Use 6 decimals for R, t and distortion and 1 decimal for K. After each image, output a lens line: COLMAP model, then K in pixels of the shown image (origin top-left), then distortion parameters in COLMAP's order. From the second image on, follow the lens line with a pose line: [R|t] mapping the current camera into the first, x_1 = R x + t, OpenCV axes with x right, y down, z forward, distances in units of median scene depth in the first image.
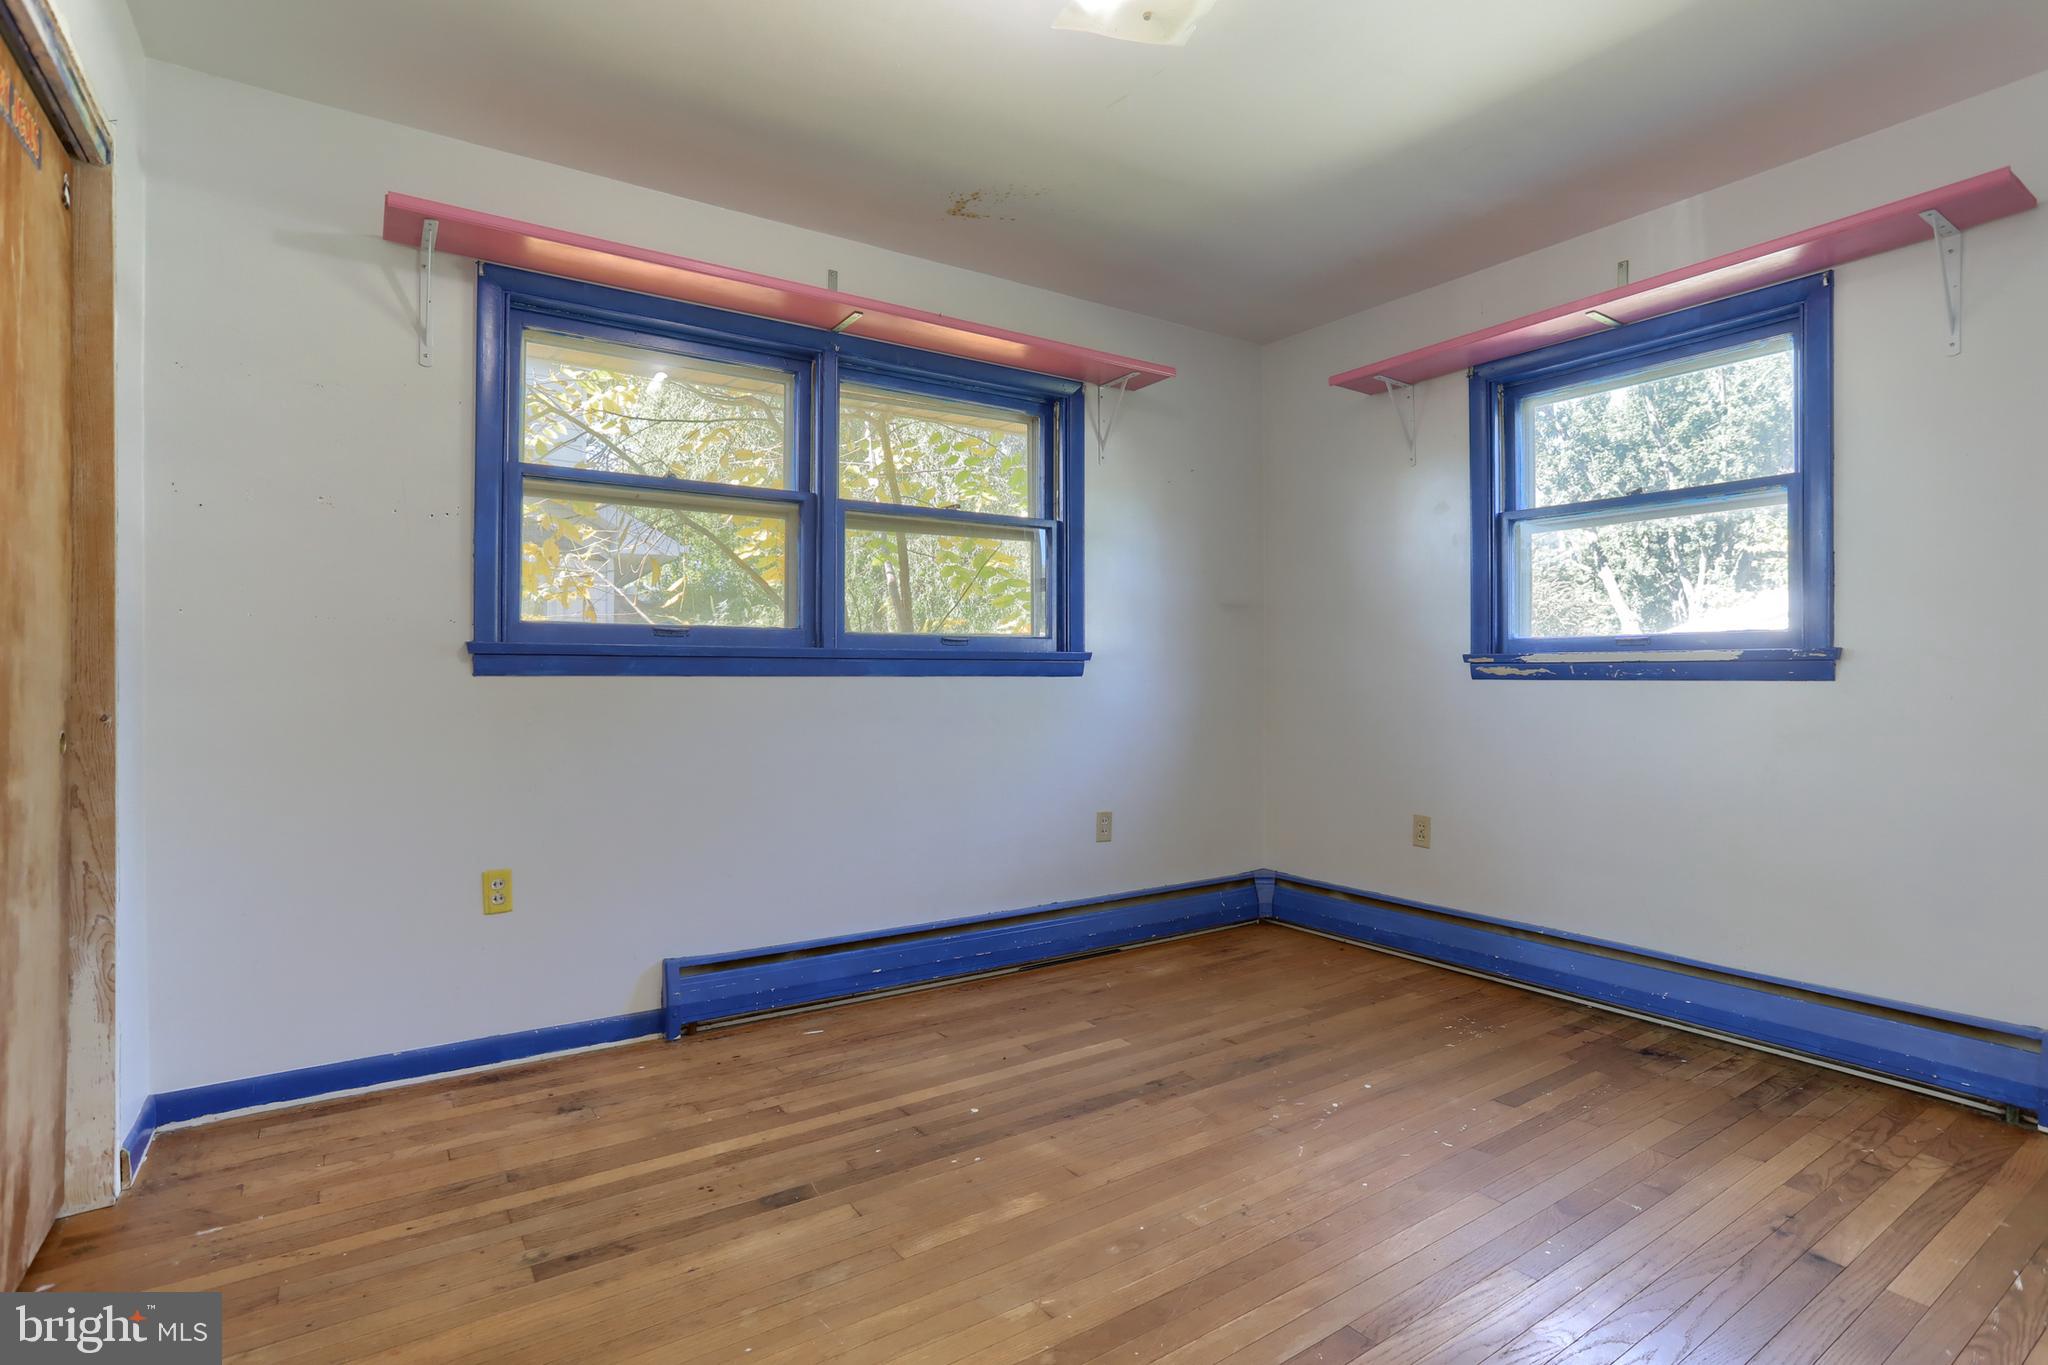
lens RADIAL K [[980.5, 0, 1016.8], [0, 980.5, 676.2], [0, 0, 1]] dist [-0.000767, -0.000093]
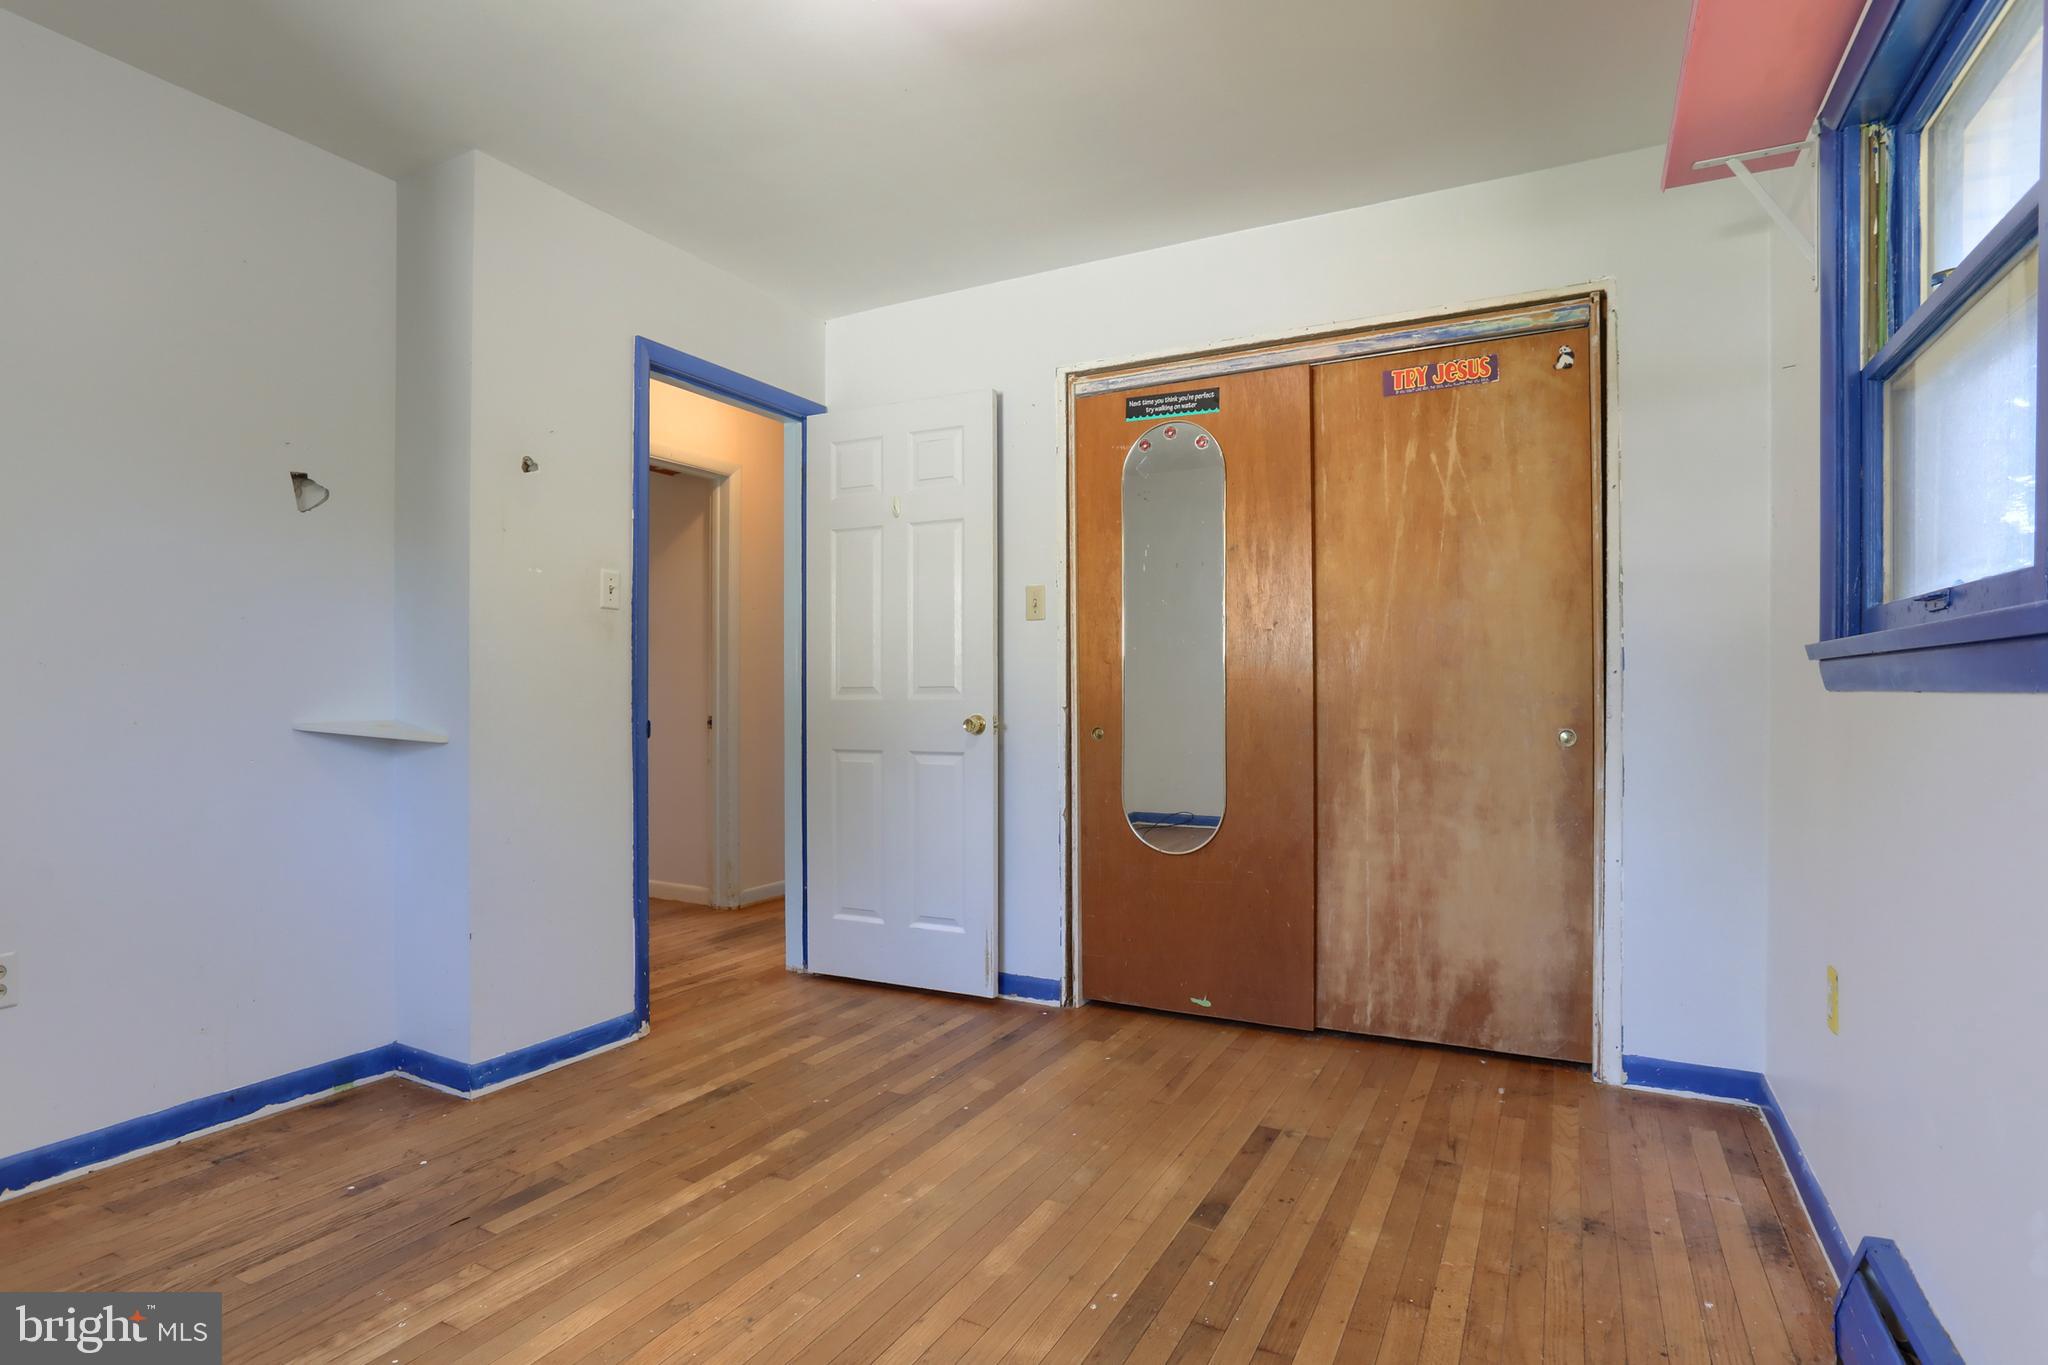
lens RADIAL K [[1065.8, 0, 1021.7], [0, 1065.8, 688.0], [0, 0, 1]] dist [-0.029520, 0.014698]
pose [[-0.881133, -0.003179, -0.472858, 0.460195], [-0.000262, 0.999981, -0.006234, 0.005118], [0.472869, -0.005369, -0.881117, 1.924192]]
